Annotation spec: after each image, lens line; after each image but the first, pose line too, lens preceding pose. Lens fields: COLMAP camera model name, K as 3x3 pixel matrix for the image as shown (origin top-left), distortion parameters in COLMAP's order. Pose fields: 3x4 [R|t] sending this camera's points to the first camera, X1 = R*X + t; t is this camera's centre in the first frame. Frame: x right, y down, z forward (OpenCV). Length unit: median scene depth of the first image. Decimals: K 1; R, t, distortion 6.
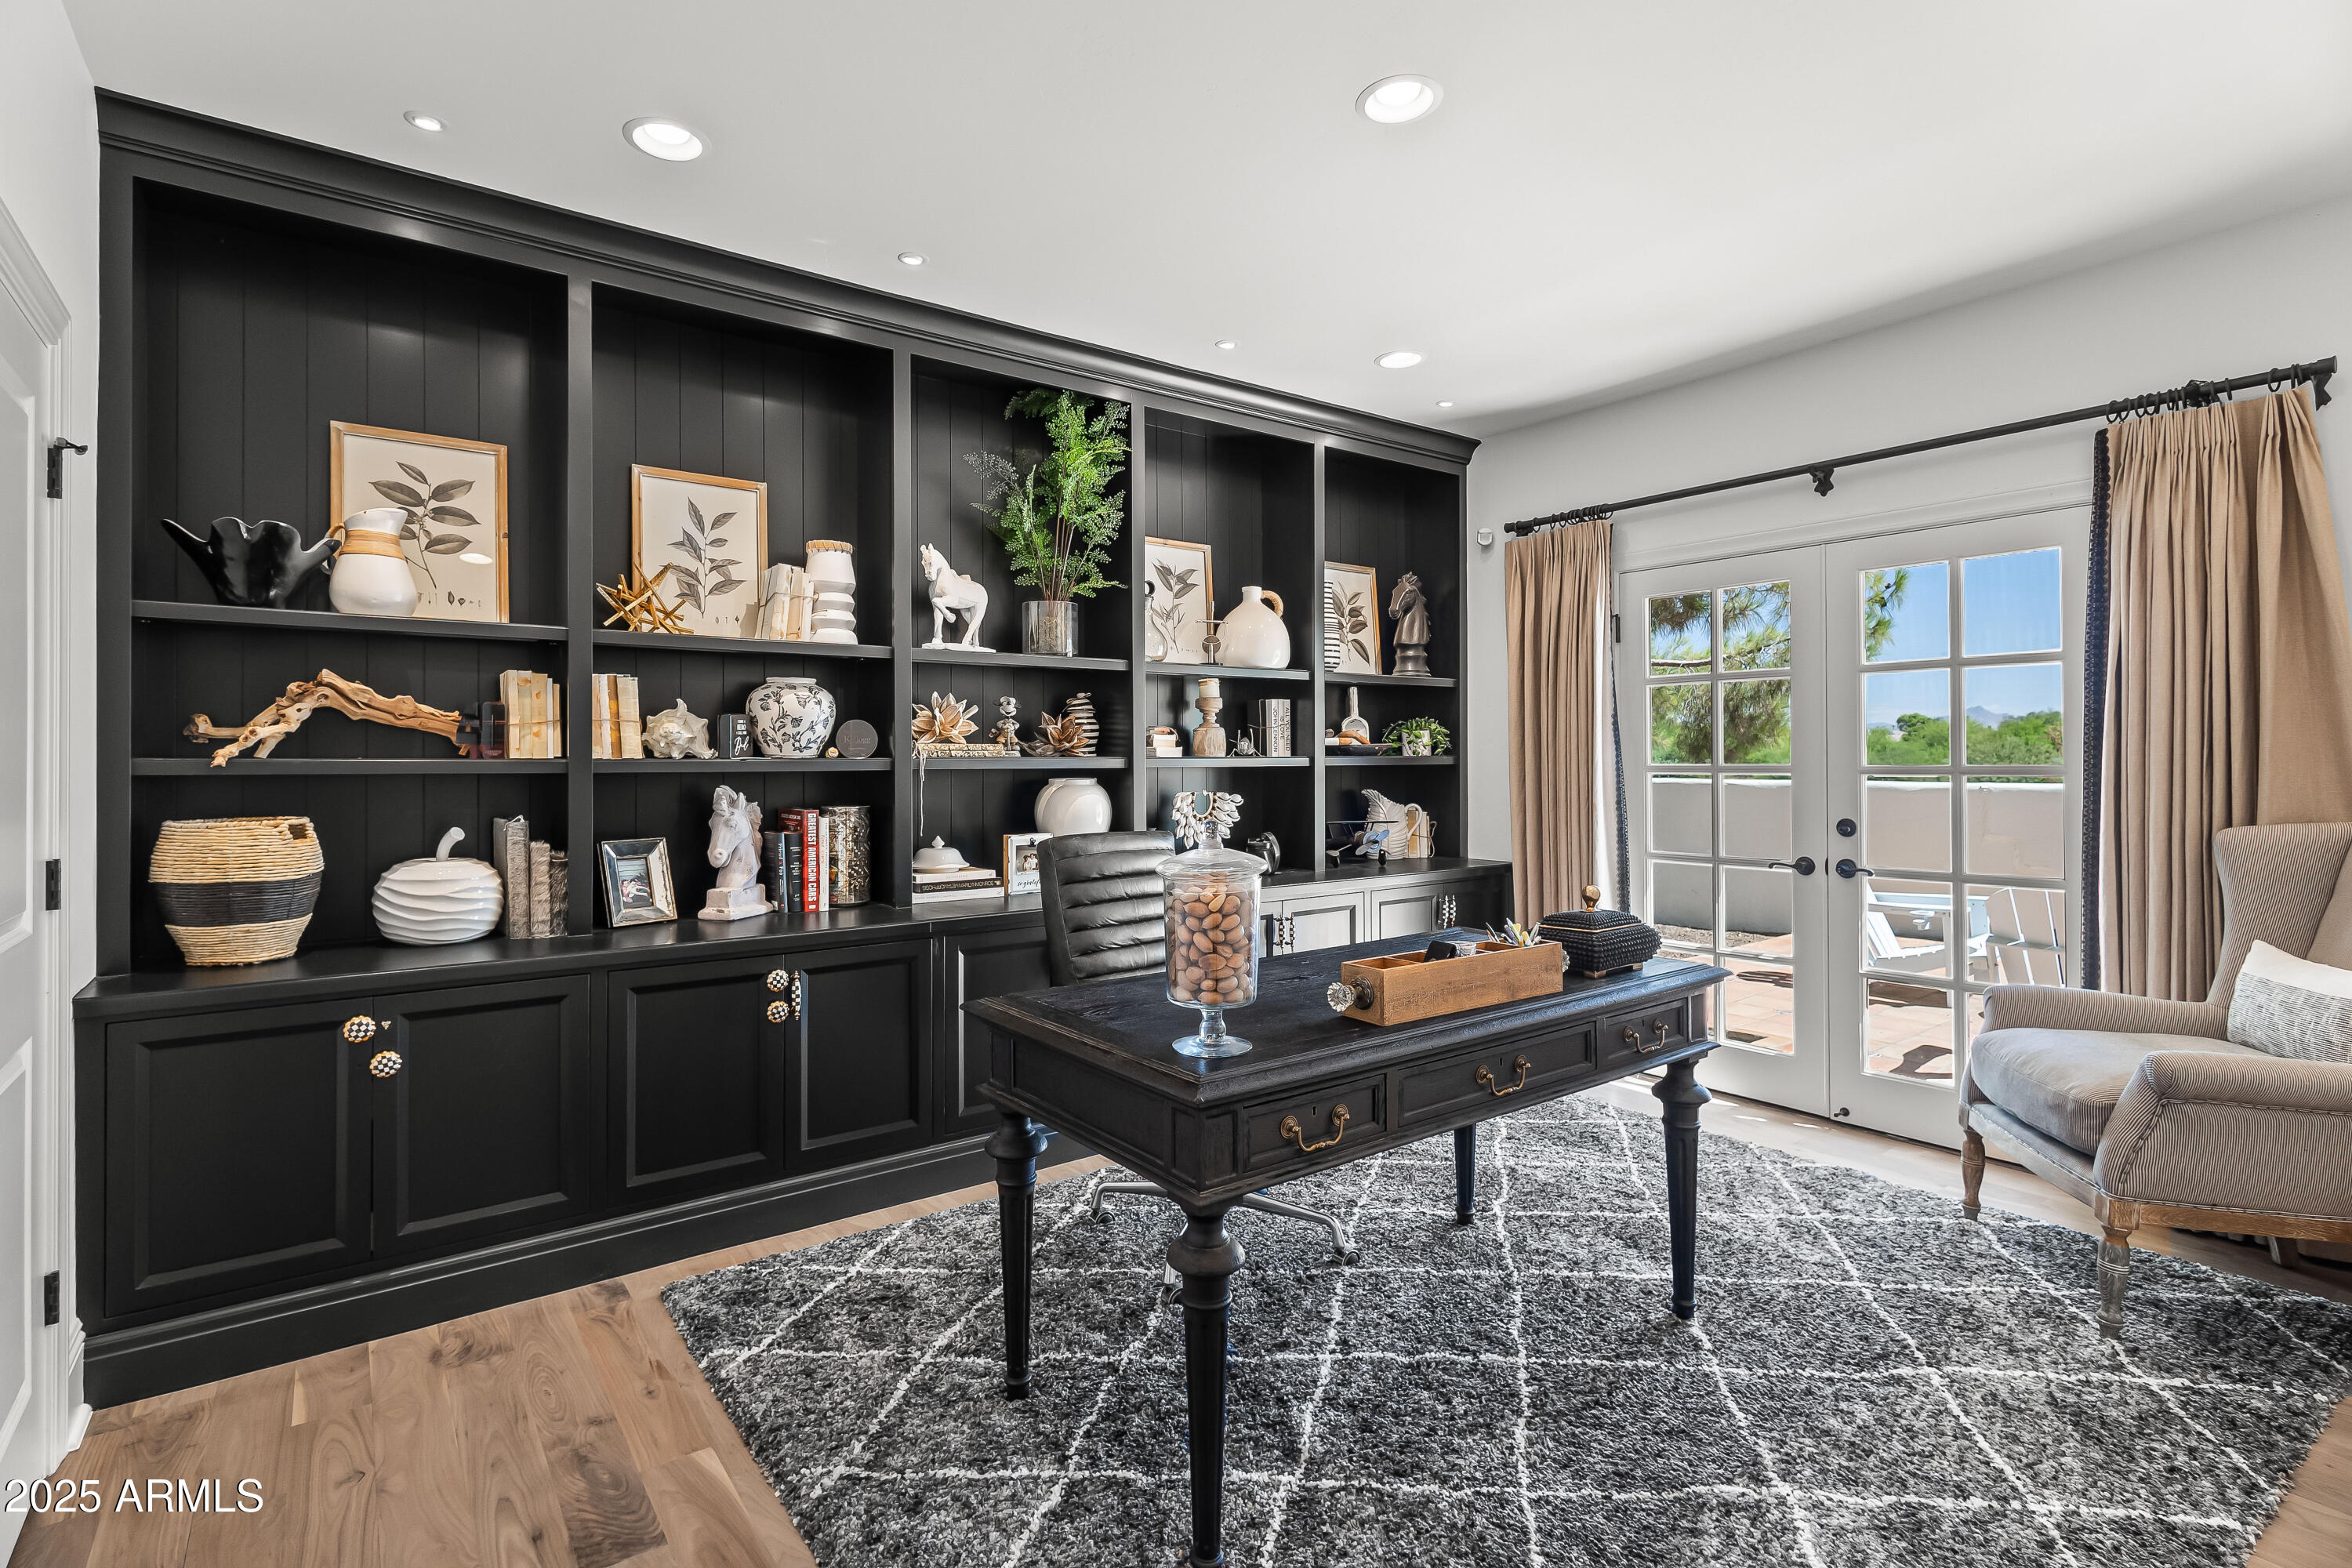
lens RADIAL K [[1084.9, 0, 1132.0], [0, 1084.9, 754.0], [0, 0, 1]] dist [0.003435, -0.000865]
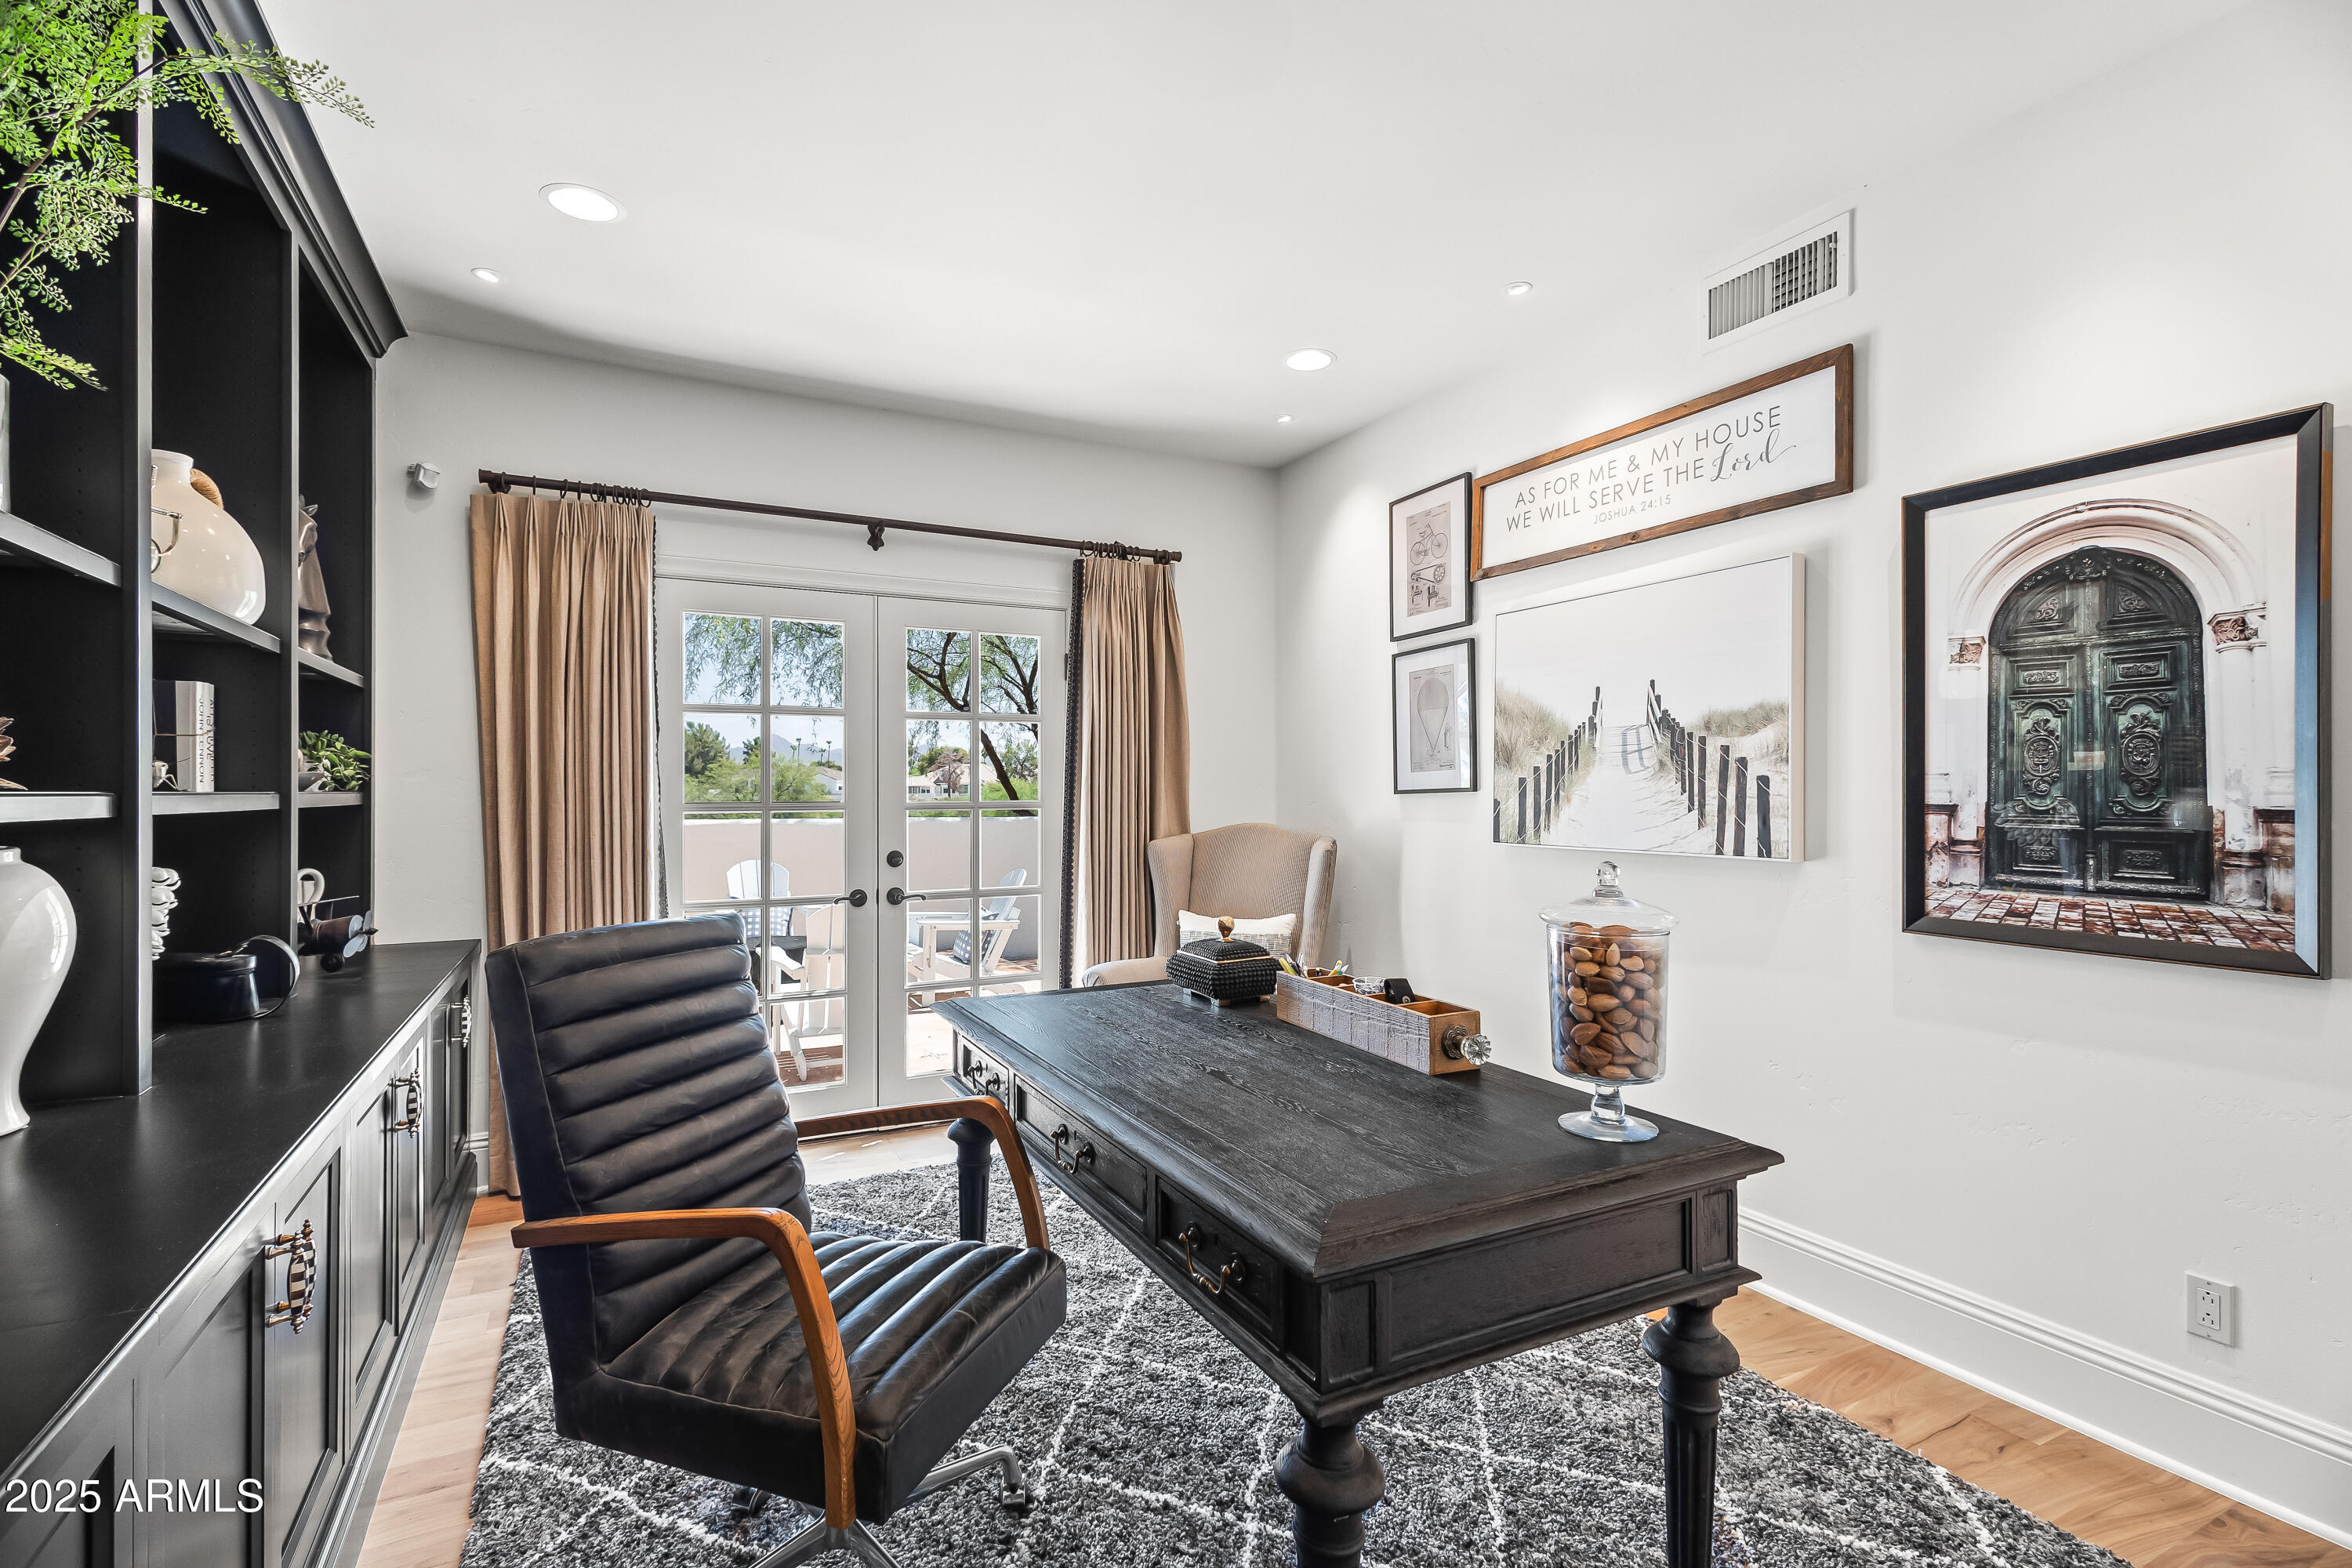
lens RADIAL K [[1084.9, 0, 1174.3], [0, 1084.9, 796.8], [0, 0, 1]] dist [0.003435, -0.000865]
pose [[0.146764, -0.001143, 0.989171, -0.375518], [-0.004991, 0.999986, 0.001896, 0.001579], [-0.989159, -0.005216, 0.146756, 0.549526]]
